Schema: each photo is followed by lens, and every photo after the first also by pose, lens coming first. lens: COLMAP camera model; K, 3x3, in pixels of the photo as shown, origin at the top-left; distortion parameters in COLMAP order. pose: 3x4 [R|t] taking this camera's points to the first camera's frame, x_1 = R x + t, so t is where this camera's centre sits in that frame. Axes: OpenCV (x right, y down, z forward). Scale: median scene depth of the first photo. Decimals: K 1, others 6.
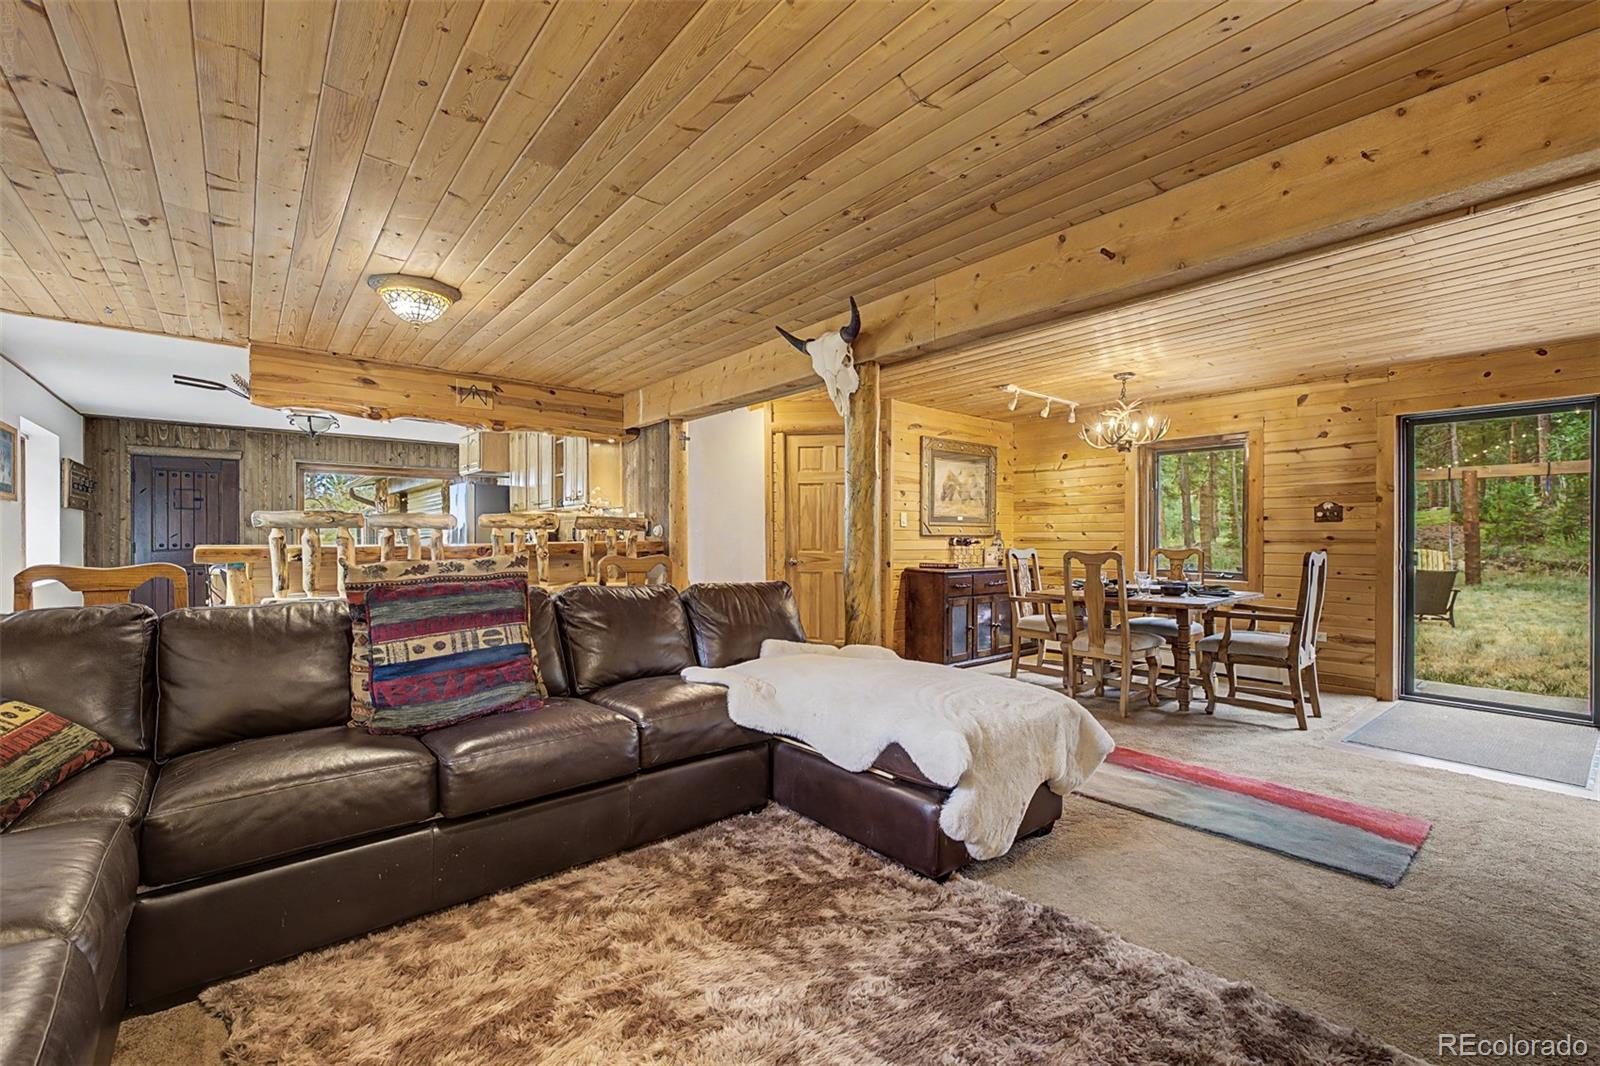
lens RADIAL K [[678.5, 0, 805.5], [0, 678.5, 538.8], [0, 0, 1]] dist [0.006728, -0.000183]
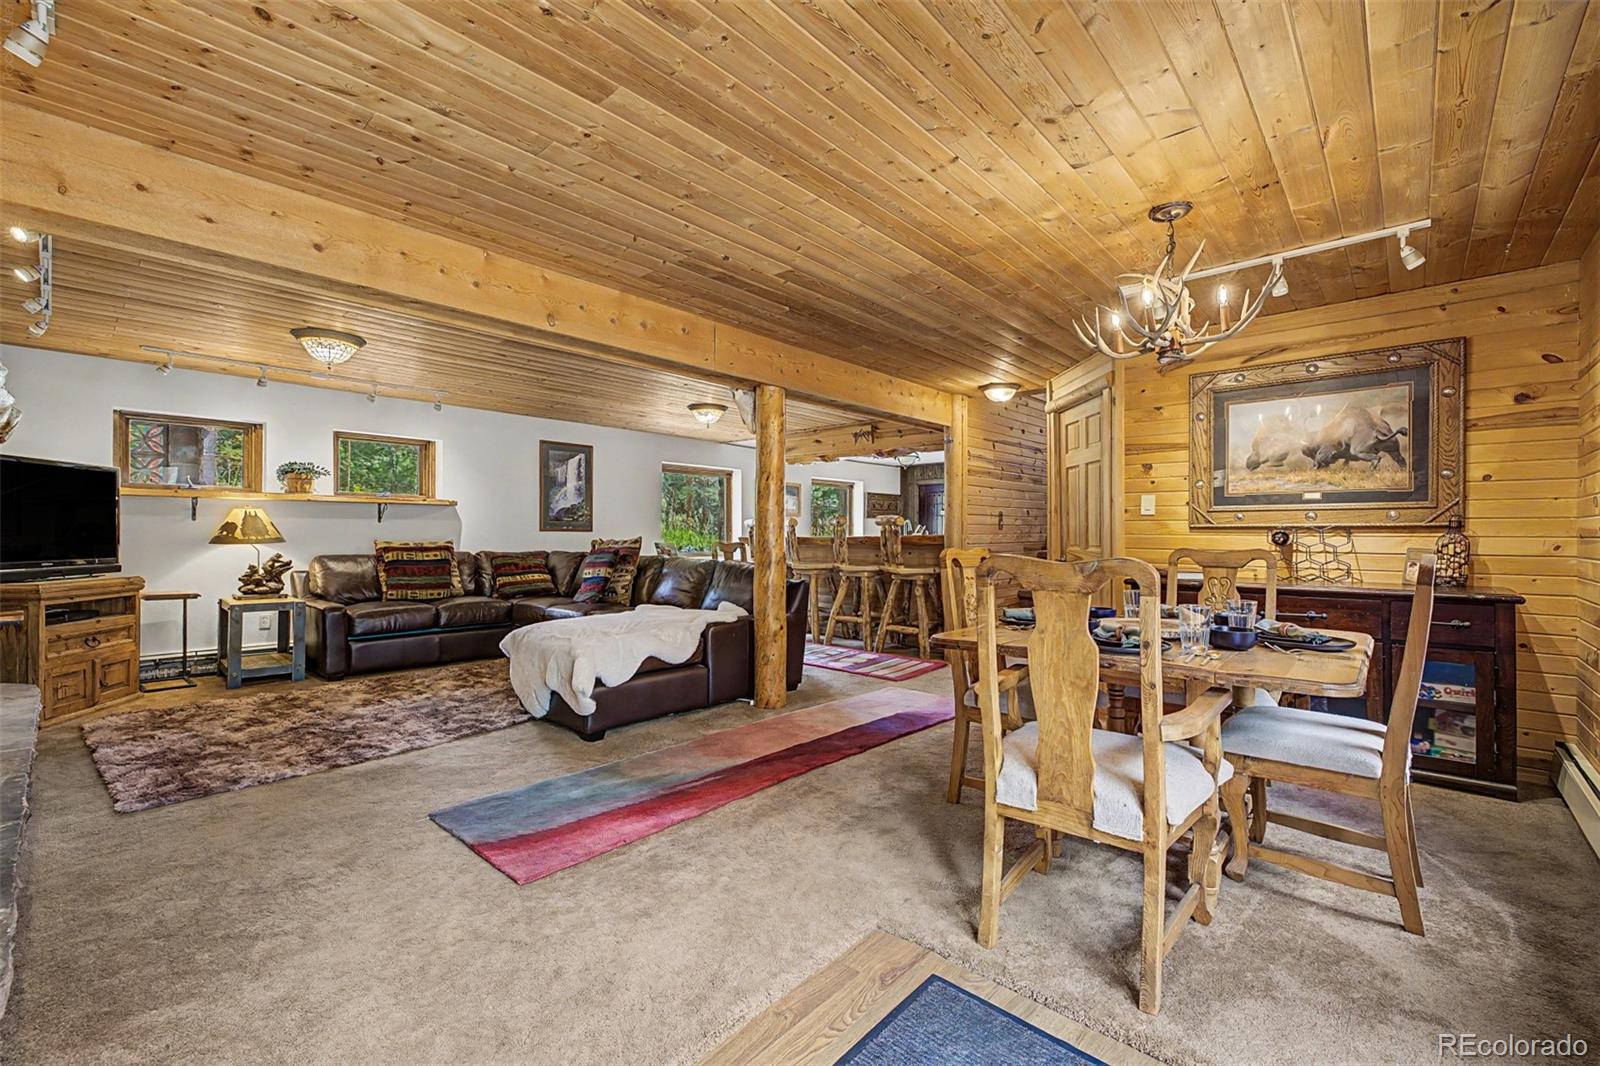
lens RADIAL K [[678.5, 0, 791.2], [0, 678.5, 537.7], [0, 0, 1]] dist [0.006728, -0.000183]
pose [[0.124154, 0.004255, -0.992254, 1.044594], [-0.004914, 0.999981, 0.003673, 0.005823], [0.992251, 0.004420, 0.124173, 0.728358]]
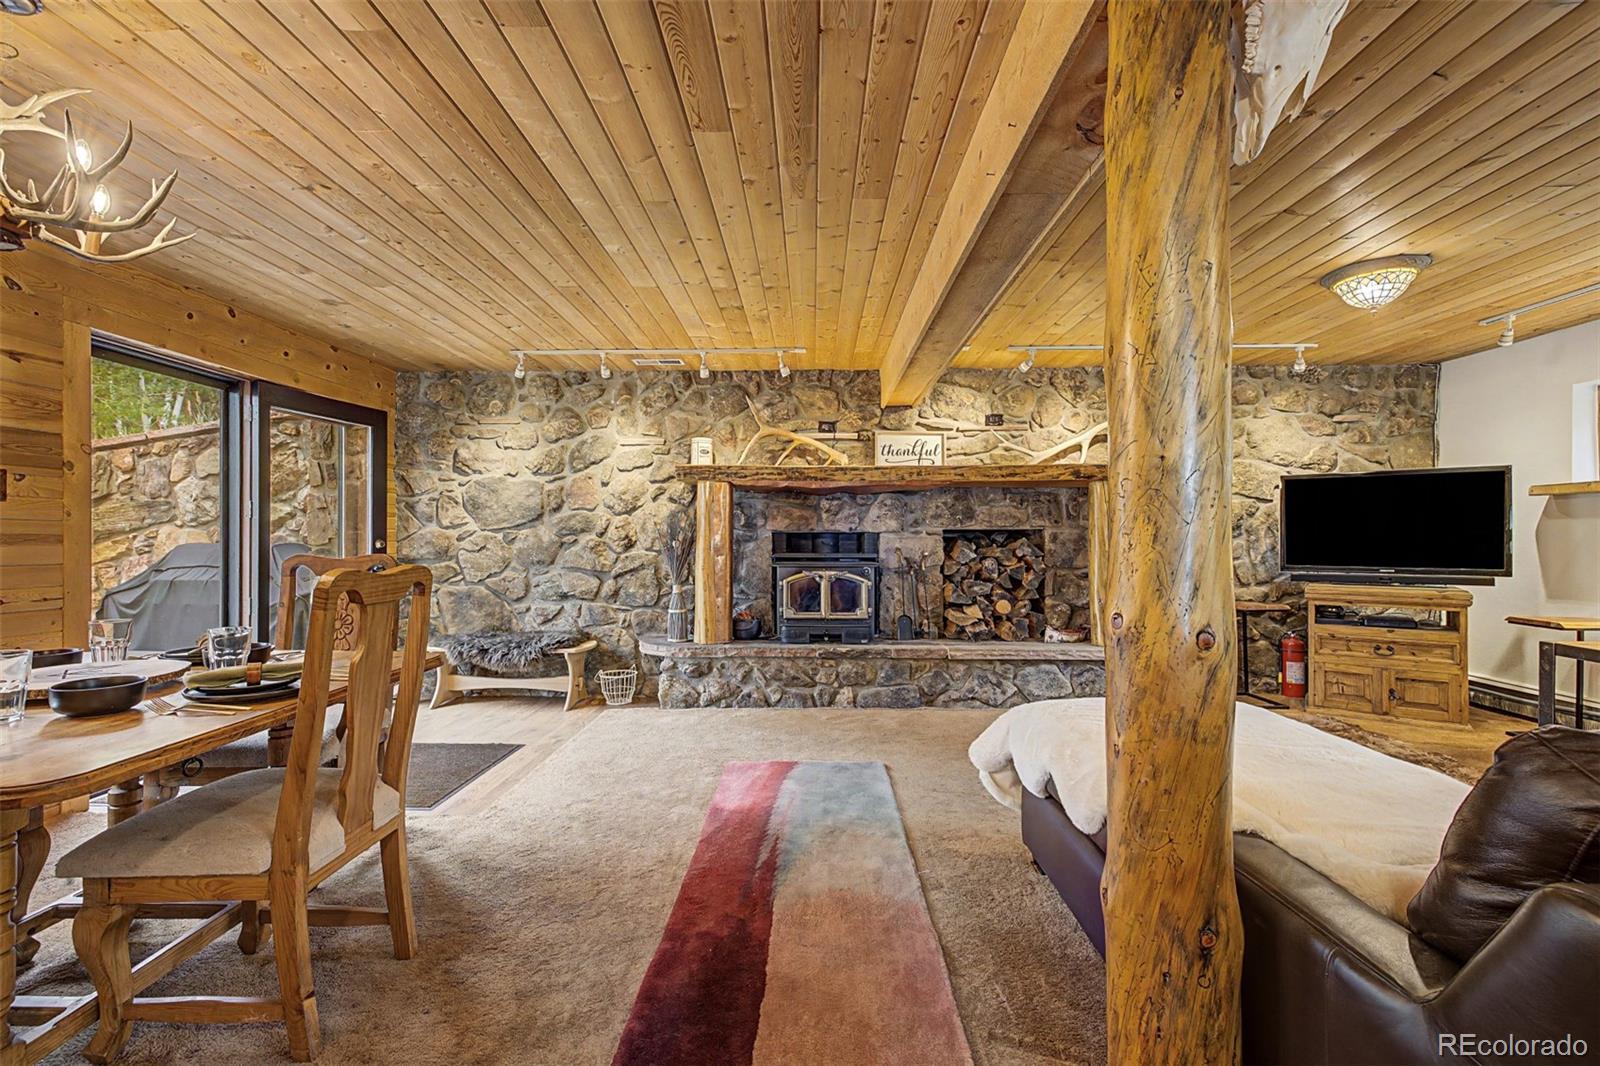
lens RADIAL K [[678.5, 0, 800.7], [0, 678.5, 538.4], [0, 0, 1]] dist [0.006728, -0.000183]
pose [[-0.757972, -0.002064, 0.652284, 0.003261], [-0.000157, 0.999996, 0.002982, 0.001331], [-0.652287, 0.002158, -0.757969, 1.115514]]
